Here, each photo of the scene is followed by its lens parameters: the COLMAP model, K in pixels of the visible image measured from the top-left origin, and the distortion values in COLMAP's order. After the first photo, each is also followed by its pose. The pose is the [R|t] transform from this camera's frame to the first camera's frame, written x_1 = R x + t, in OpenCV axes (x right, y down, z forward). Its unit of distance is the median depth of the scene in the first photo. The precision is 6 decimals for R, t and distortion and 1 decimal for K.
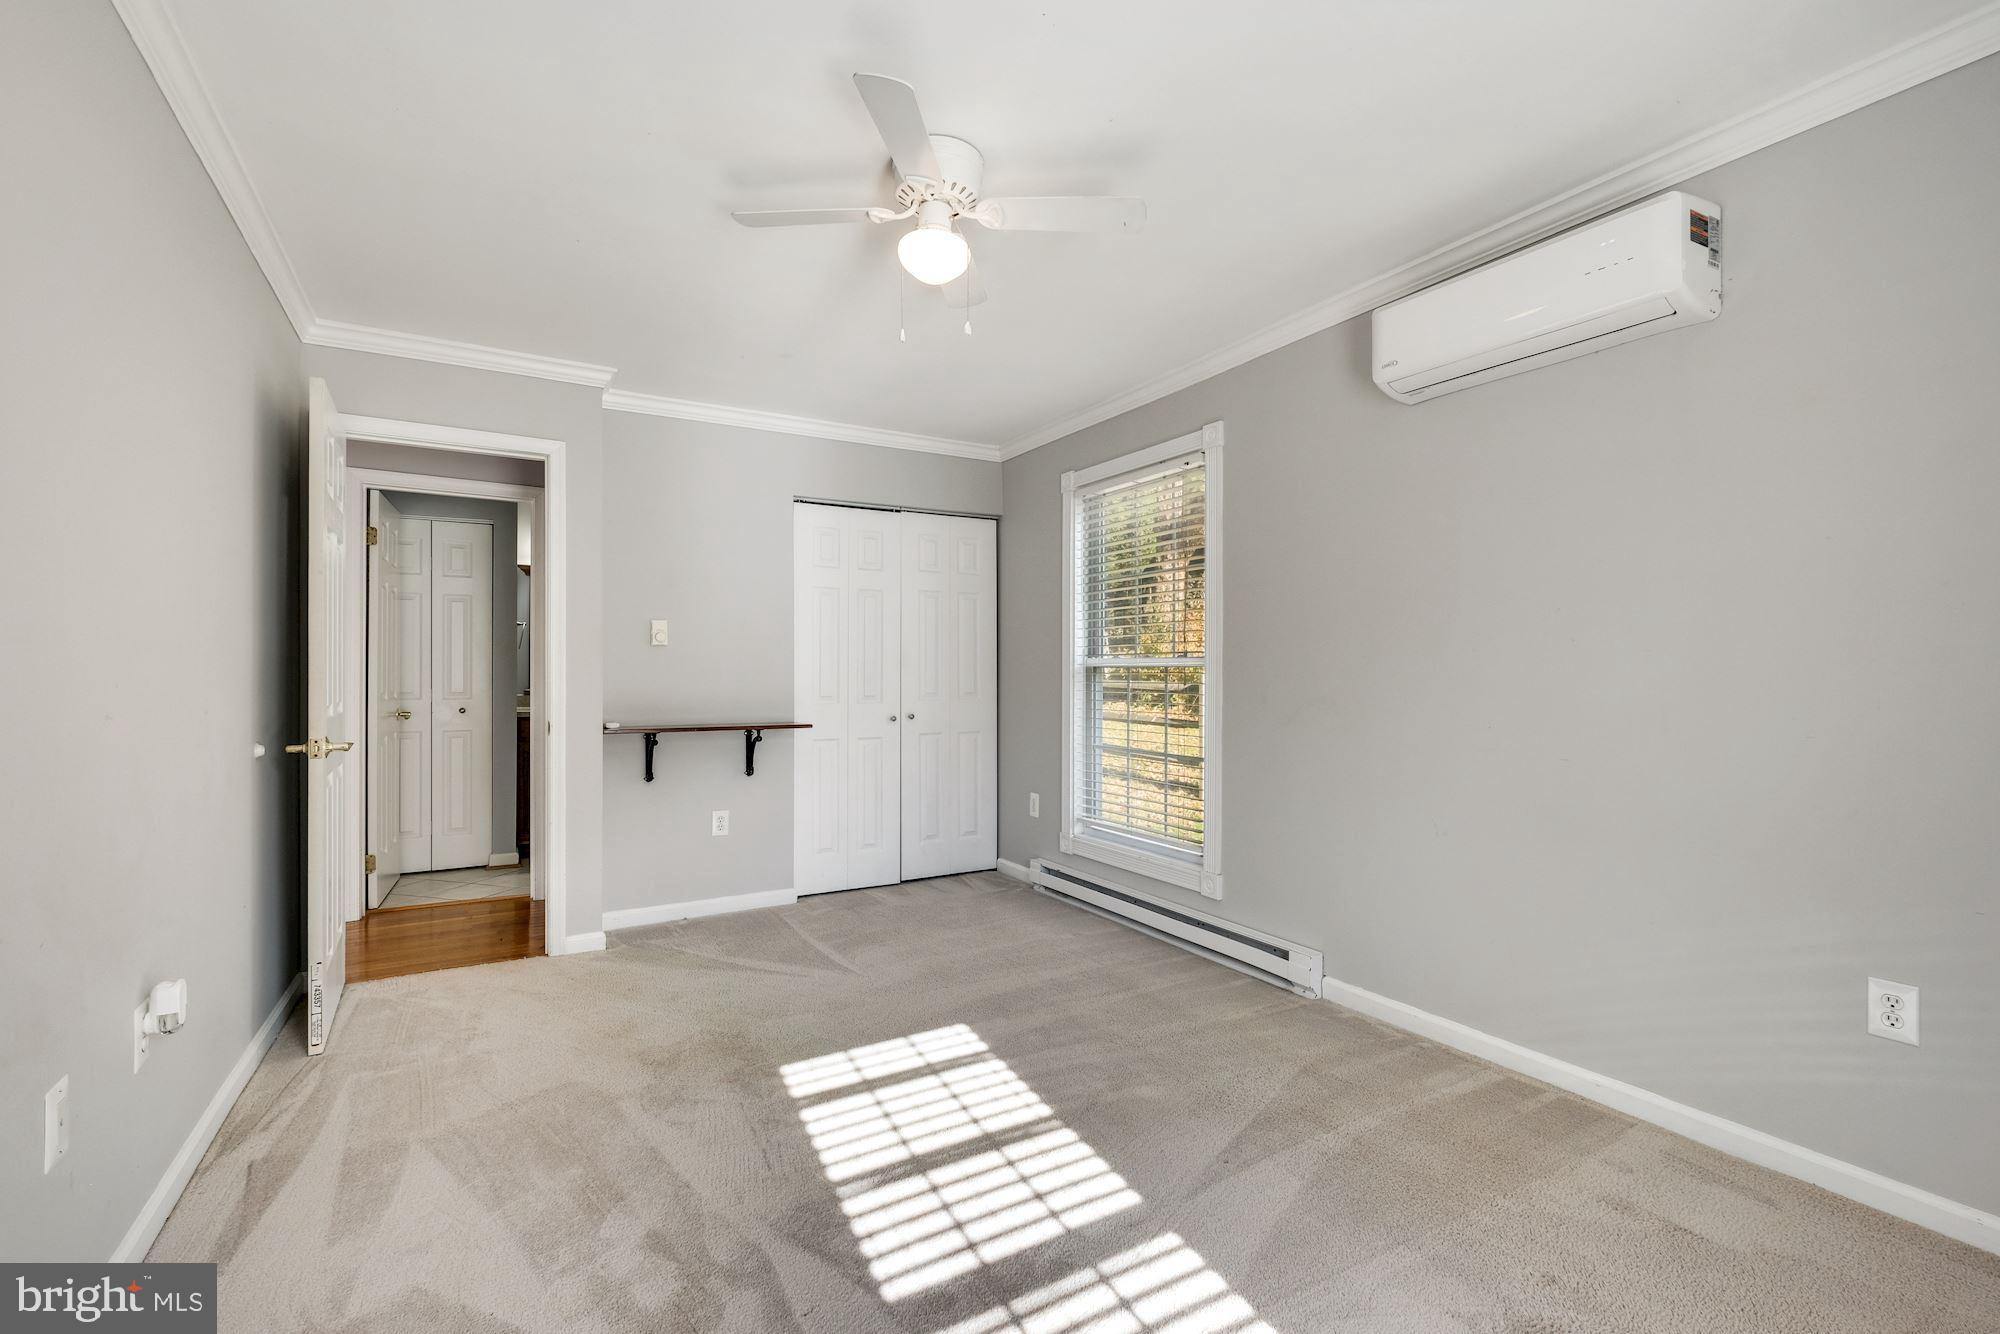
lens RADIAL K [[869.3, 0, 1000.7], [0, 869.3, 670.4], [0, 0, 1]] dist [-0.000573, -0.000524]
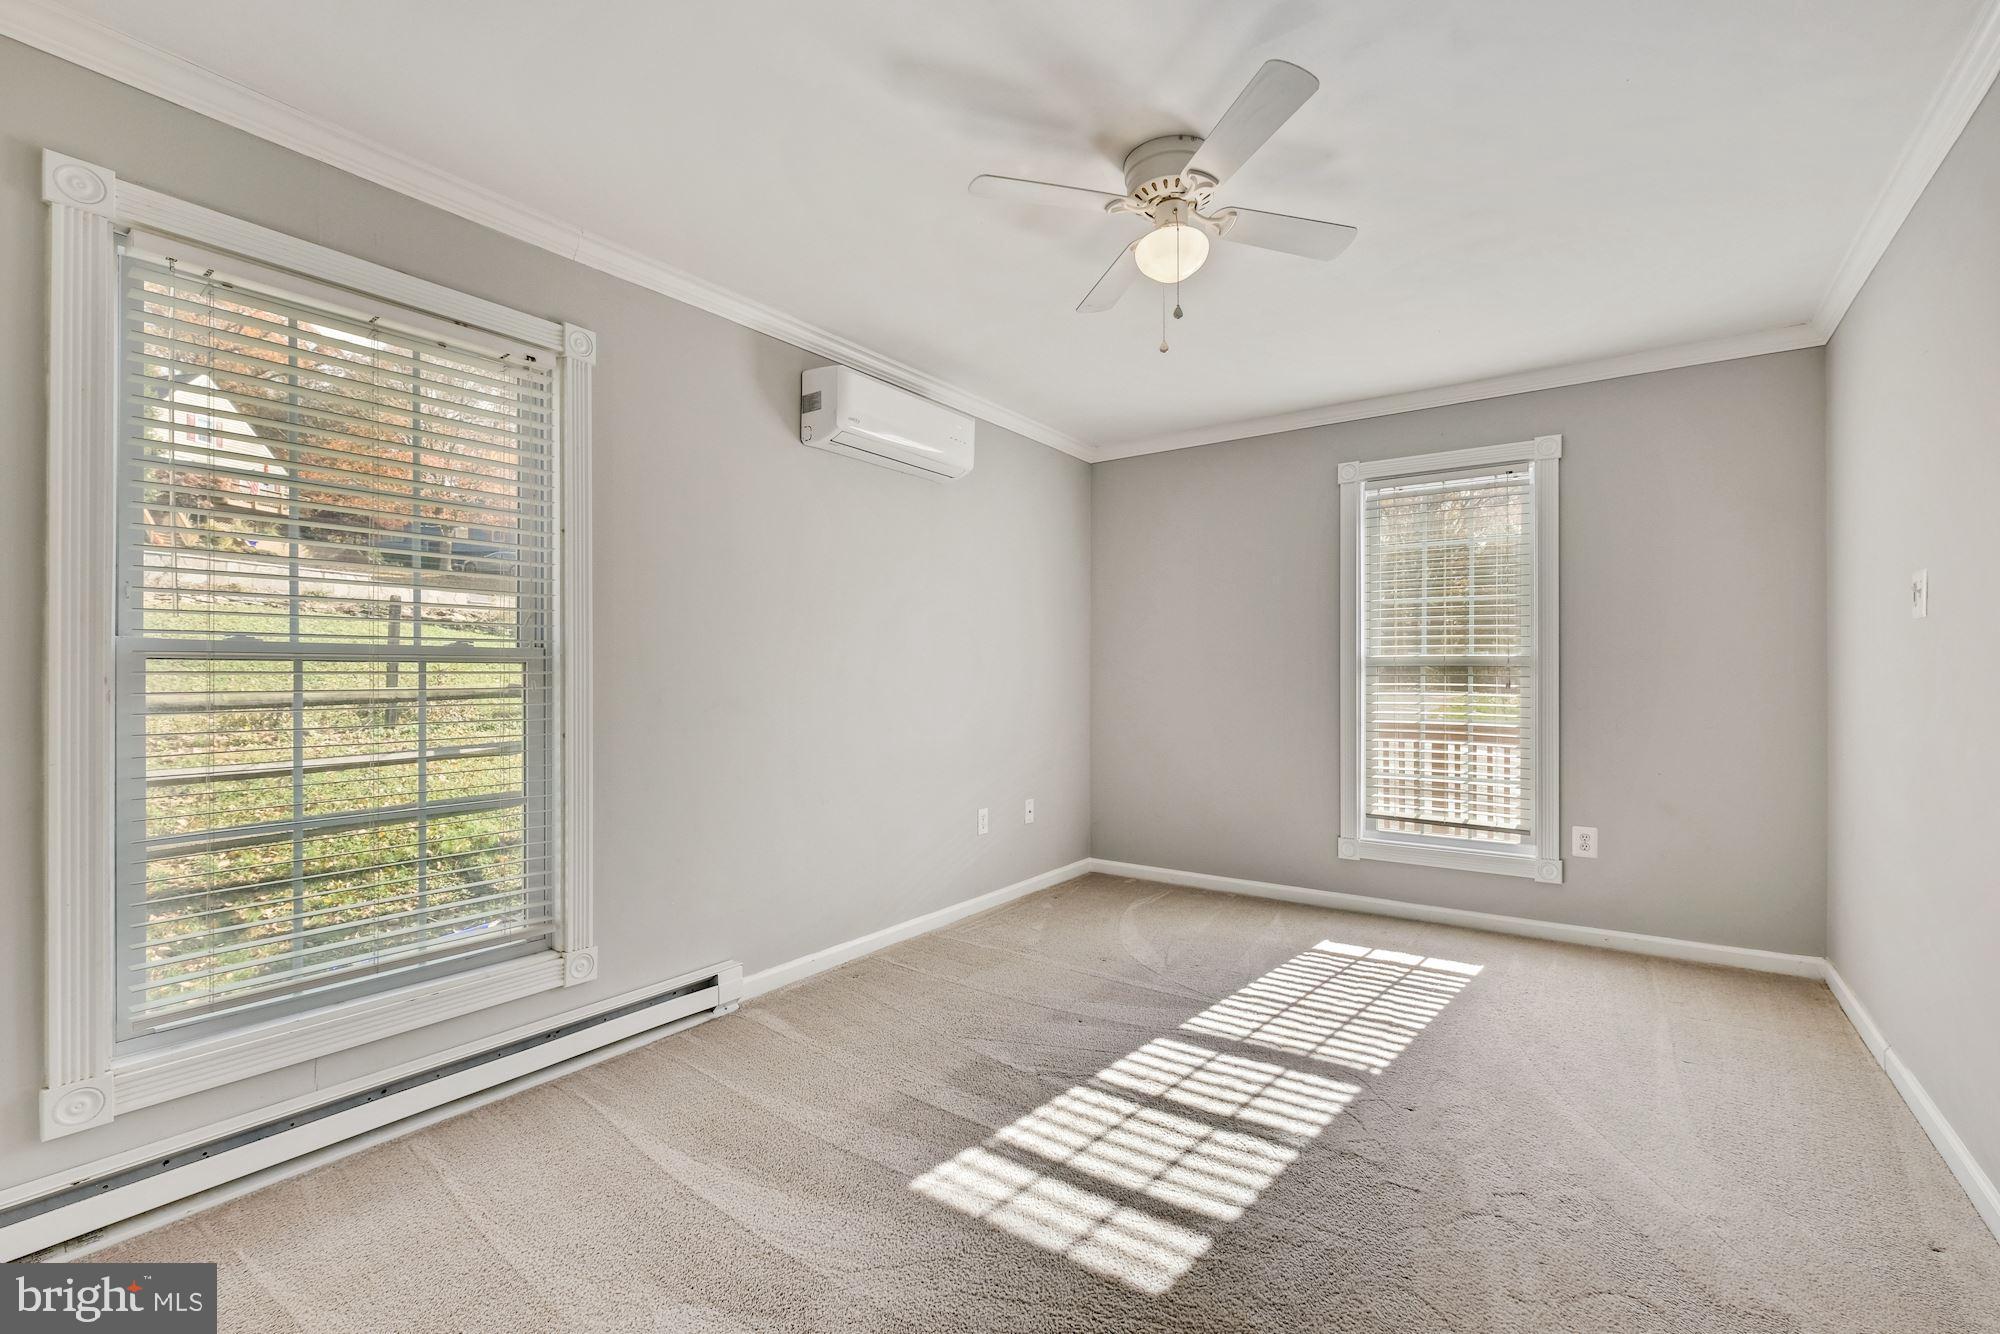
lens RADIAL K [[869.3, 0, 1000.7], [0, 869.3, 670.4], [0, 0, 1]] dist [-0.000573, -0.000524]
pose [[-0.397007, 0.003695, 0.917808, -0.788605], [0.004647, 0.999987, -0.002015, 0.006060], [-0.917804, 0.003465, -0.397019, 1.359055]]
